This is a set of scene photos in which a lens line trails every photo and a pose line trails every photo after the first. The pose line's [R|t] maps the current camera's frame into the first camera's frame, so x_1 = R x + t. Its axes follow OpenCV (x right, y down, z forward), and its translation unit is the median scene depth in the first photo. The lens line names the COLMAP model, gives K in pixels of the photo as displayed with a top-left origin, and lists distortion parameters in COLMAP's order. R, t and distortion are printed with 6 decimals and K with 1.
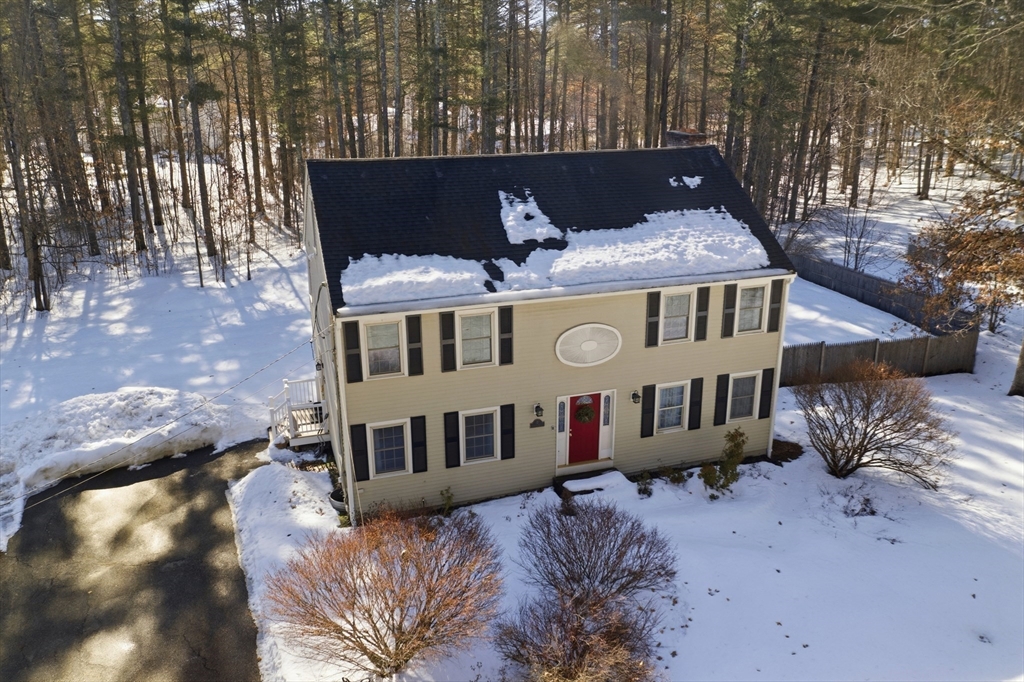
lens RADIAL K [[805.1, 0, 512.0], [0, 805.1, 341.0], [0, 0, 1]] dist [-0.013504, -0.002555]
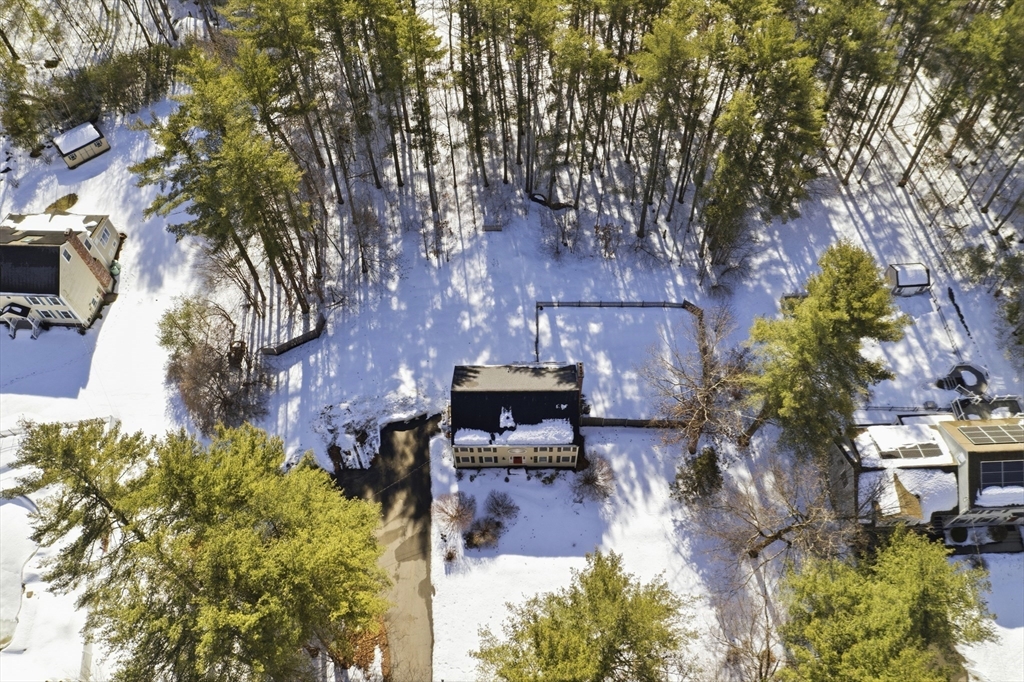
lens RADIAL K [[805.1, 0, 512.0], [0, 805.1, 341.0], [0, 0, 1]] dist [-0.013504, -0.002555]
pose [[0.950723, 0.259555, -0.169577, 0.545560], [-0.095332, 0.765182, 0.636717, -2.643257], [0.295020, -0.589176, 0.752220, -1.474334]]
